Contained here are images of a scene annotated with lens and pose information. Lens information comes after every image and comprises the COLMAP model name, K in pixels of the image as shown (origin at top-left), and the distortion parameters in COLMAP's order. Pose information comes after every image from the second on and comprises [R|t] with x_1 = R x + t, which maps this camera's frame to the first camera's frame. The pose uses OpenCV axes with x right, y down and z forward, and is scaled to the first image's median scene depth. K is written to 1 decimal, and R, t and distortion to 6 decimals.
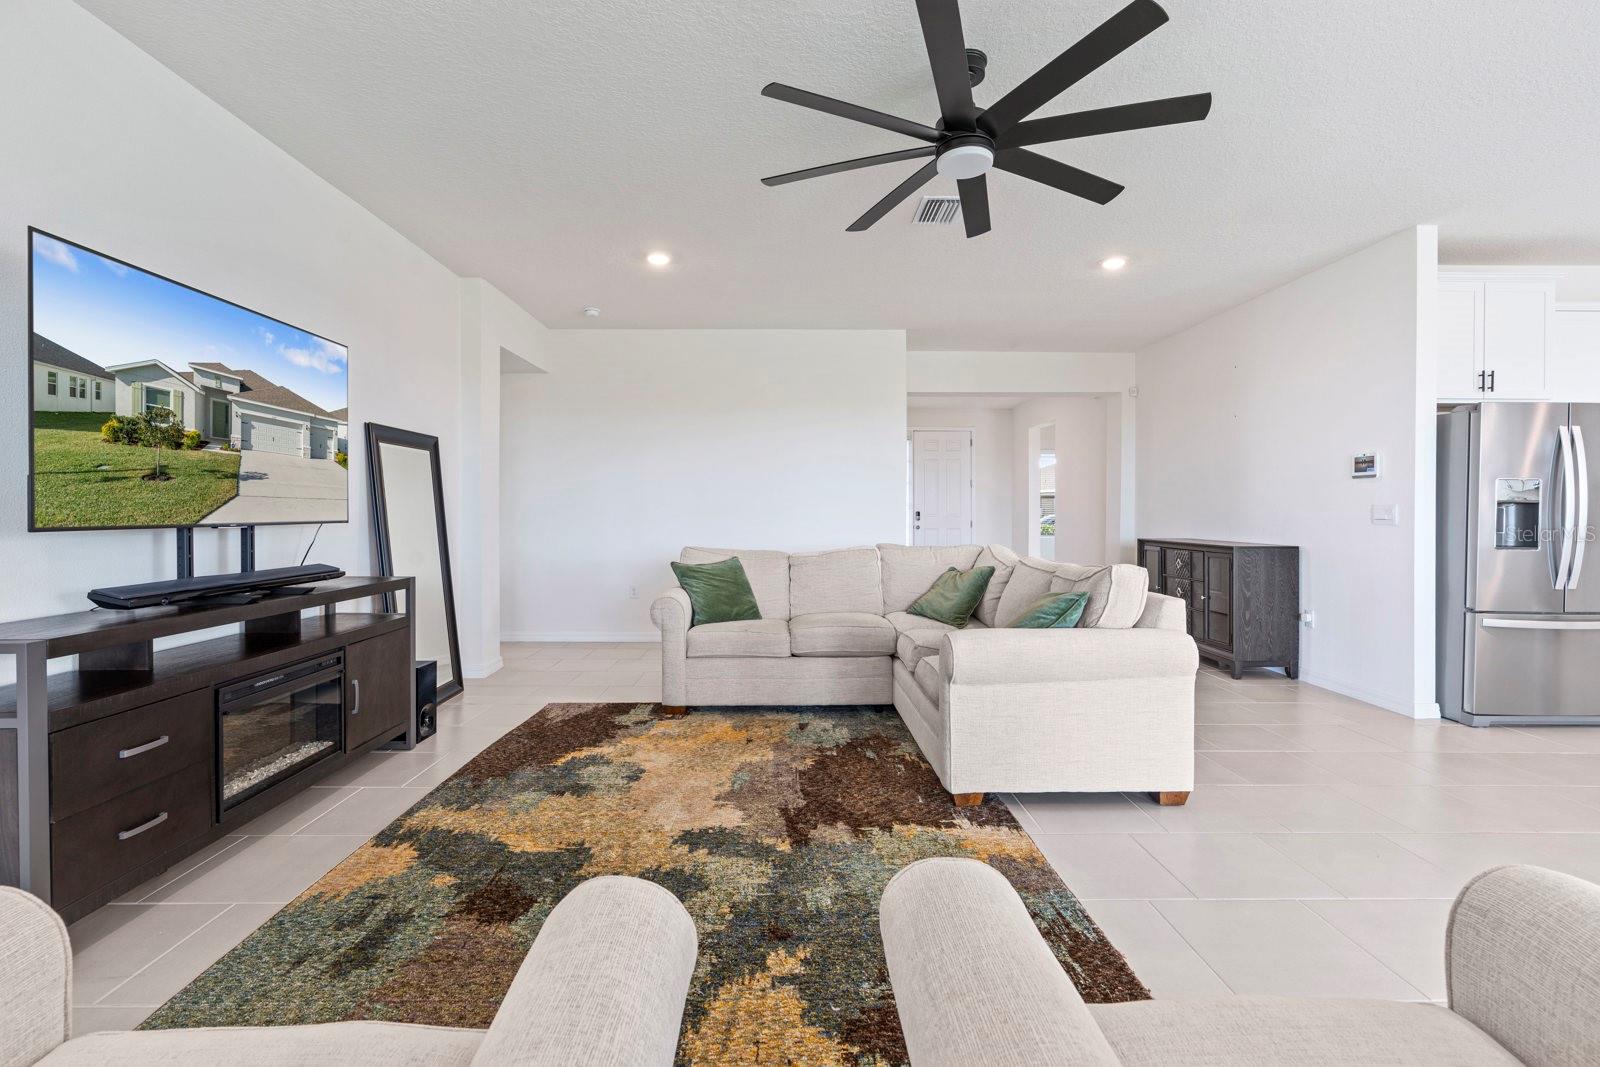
lens RADIAL K [[724.2, 0, 790.5], [0, 724.2, 509.7], [0, 0, 1]] dist [-0.010780, 0.003844]
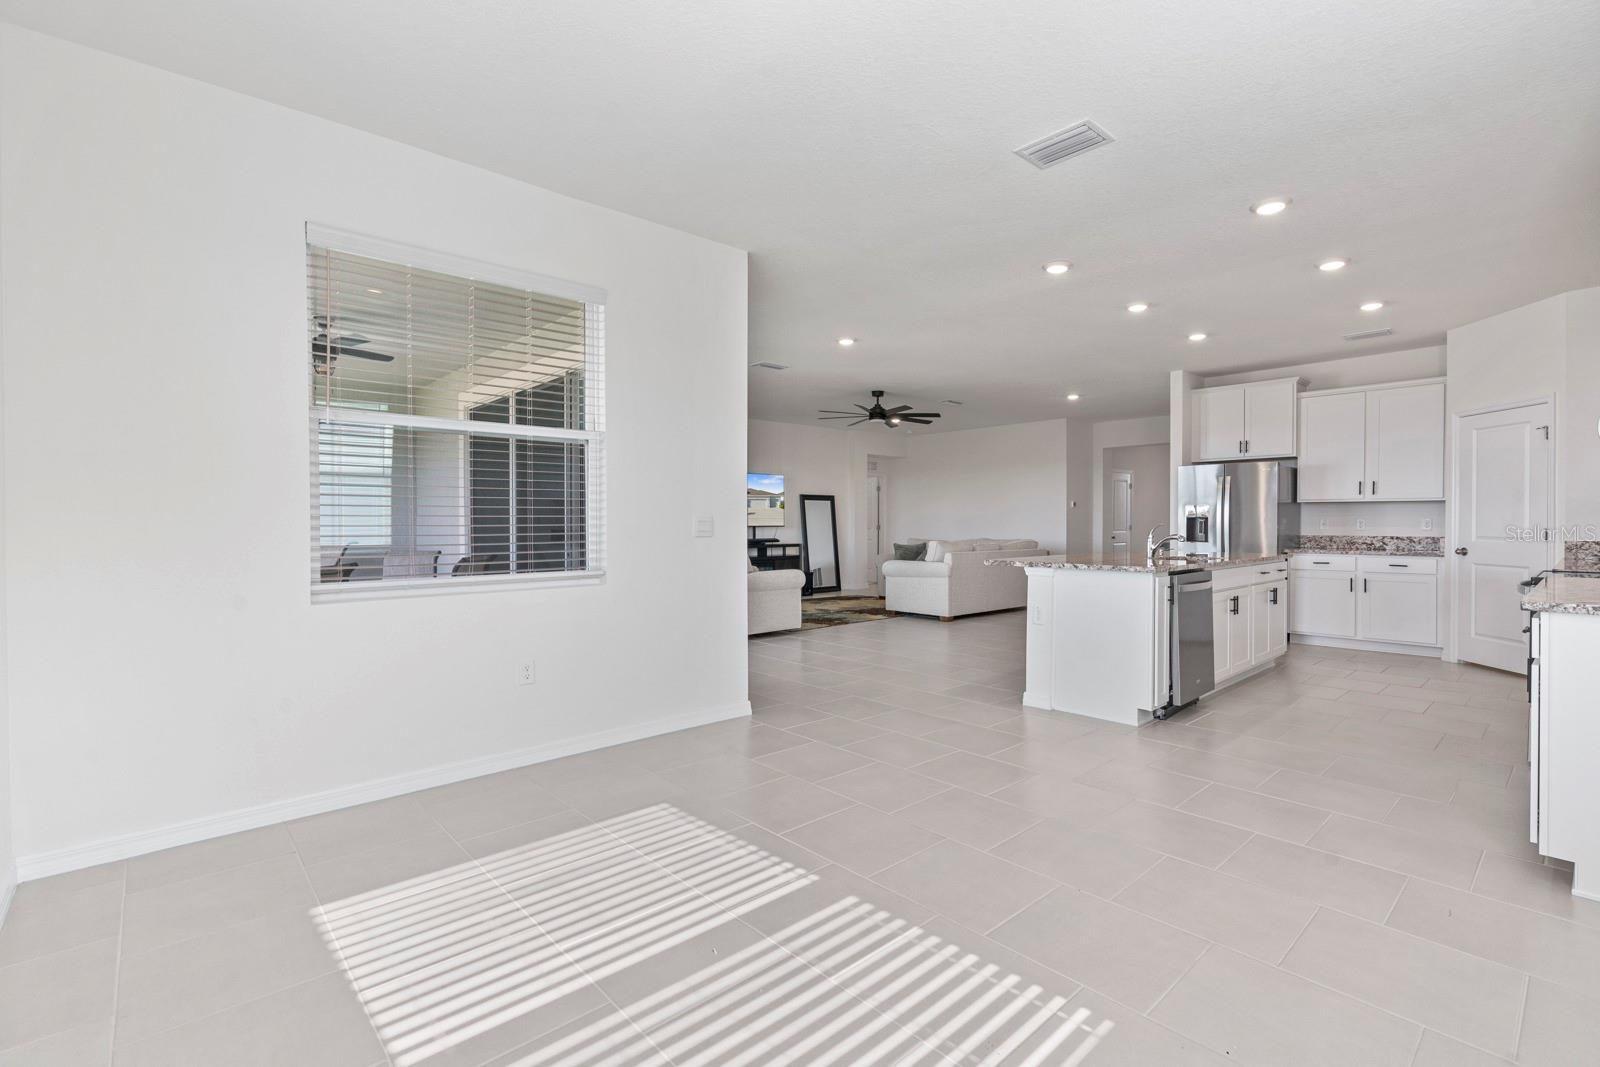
lens RADIAL K [[724.2, 0, 807.1], [0, 724.2, 530.5], [0, 0, 1]] dist [-0.010780, 0.003844]
pose [[0.665616, 0.005722, -0.746272, 2.366564], [0.003935, 0.999930, 0.011177, -0.002690], [0.746284, -0.010376, 0.665547, -1.405870]]
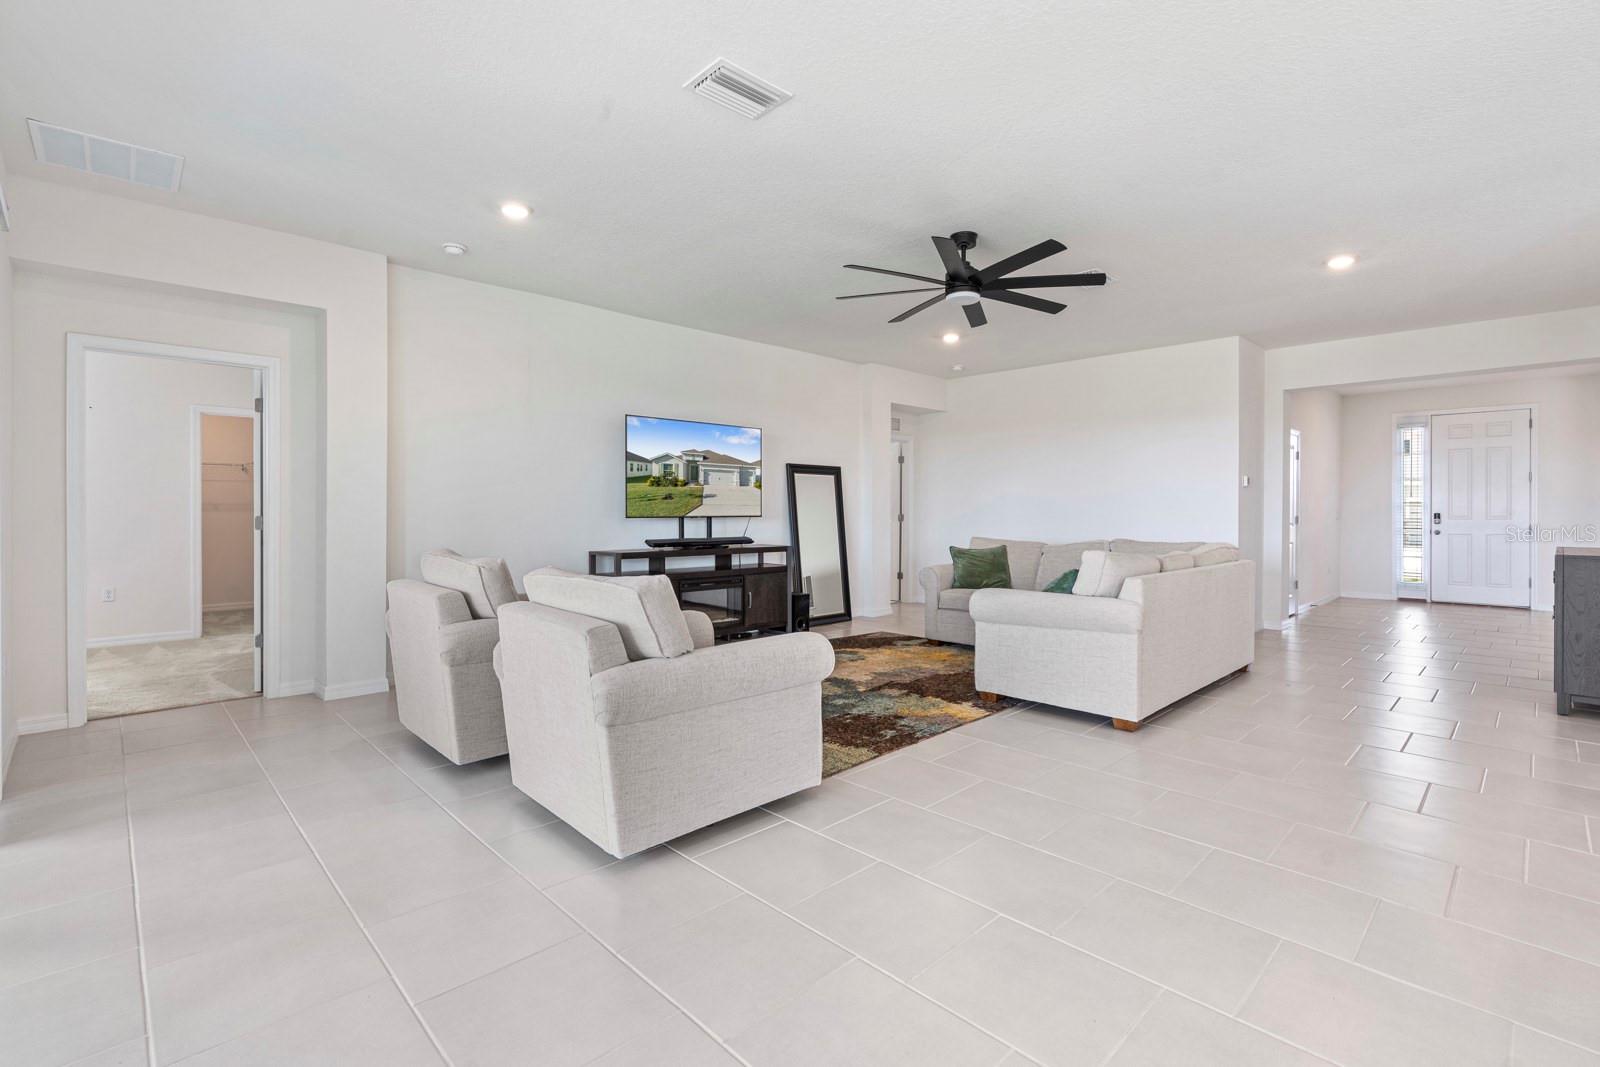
lens RADIAL K [[724.2, 0, 794.4], [0, 724.2, 514.1], [0, 0, 1]] dist [-0.010780, 0.003844]
pose [[0.685817, 0.003125, -0.727767, 1.074127], [0.000748, 0.999987, 0.004999, -0.000505], [0.727773, -0.003973, 0.685806, -0.365447]]
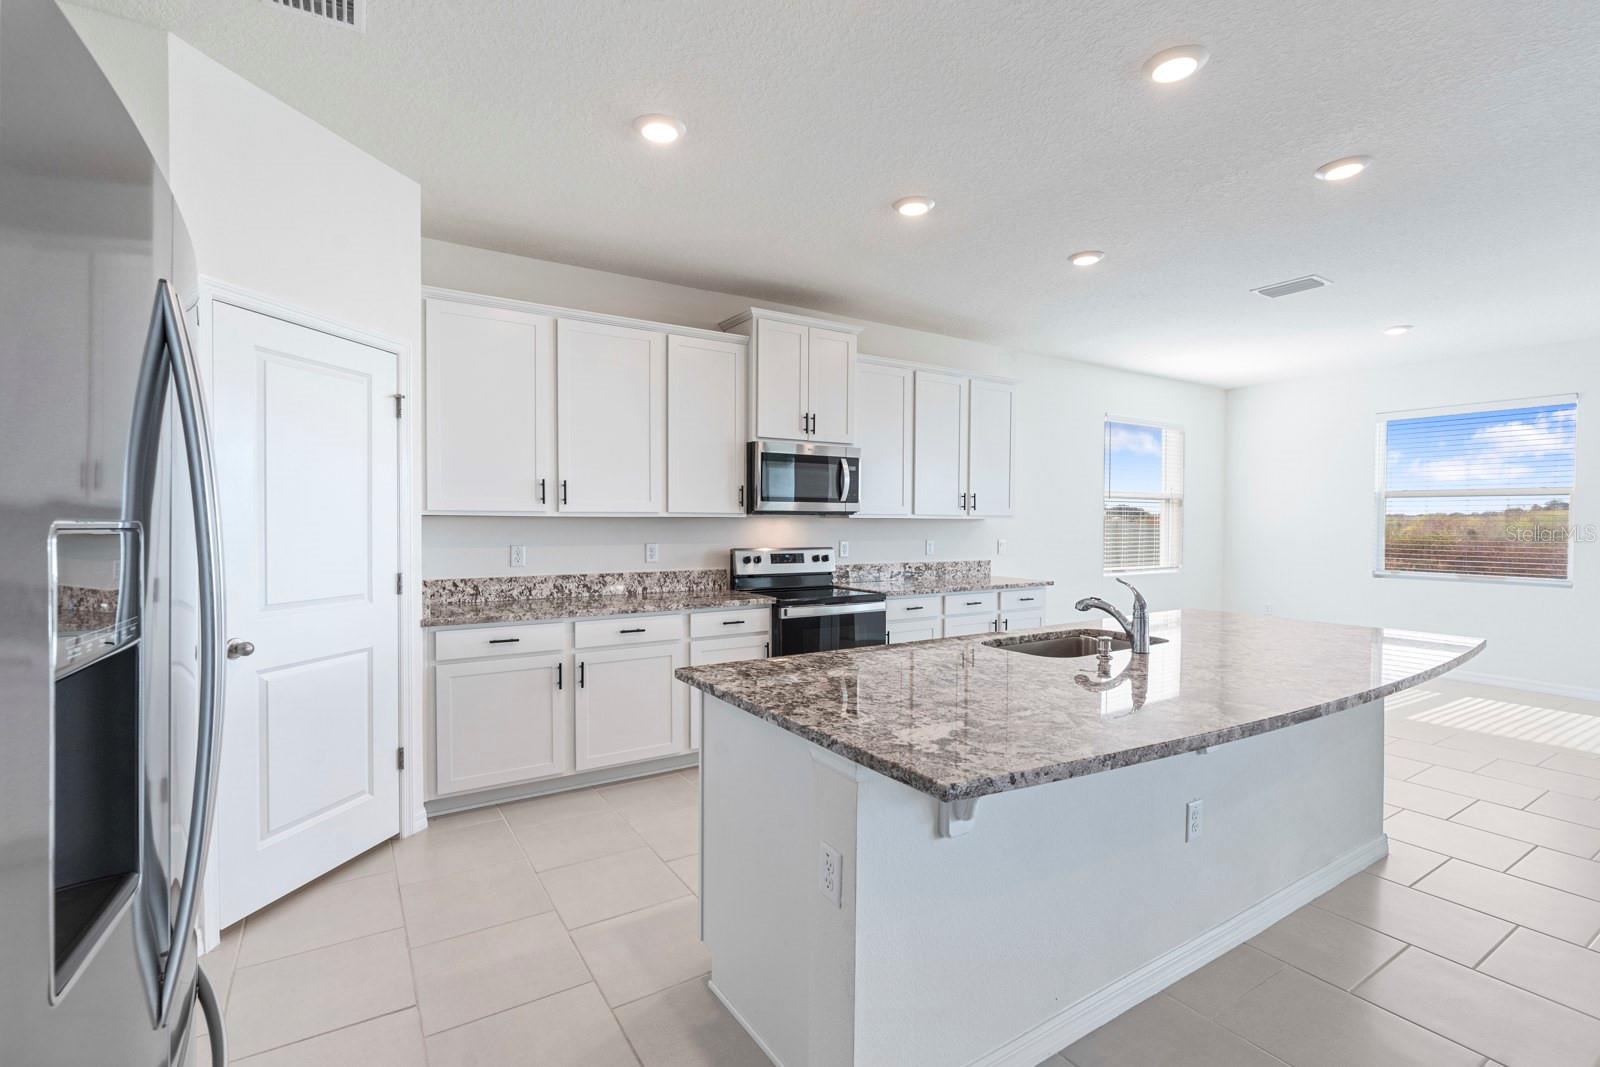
lens RADIAL K [[724.2, 0, 814.6], [0, 724.2, 538.1], [0, 0, 1]] dist [-0.010780, 0.003844]
pose [[-0.528832, -0.024284, 0.848379, 1.026864], [-0.007372, 0.999684, 0.024020, -0.060753], [-0.848694, 0.006448, -0.528844, 1.260480]]
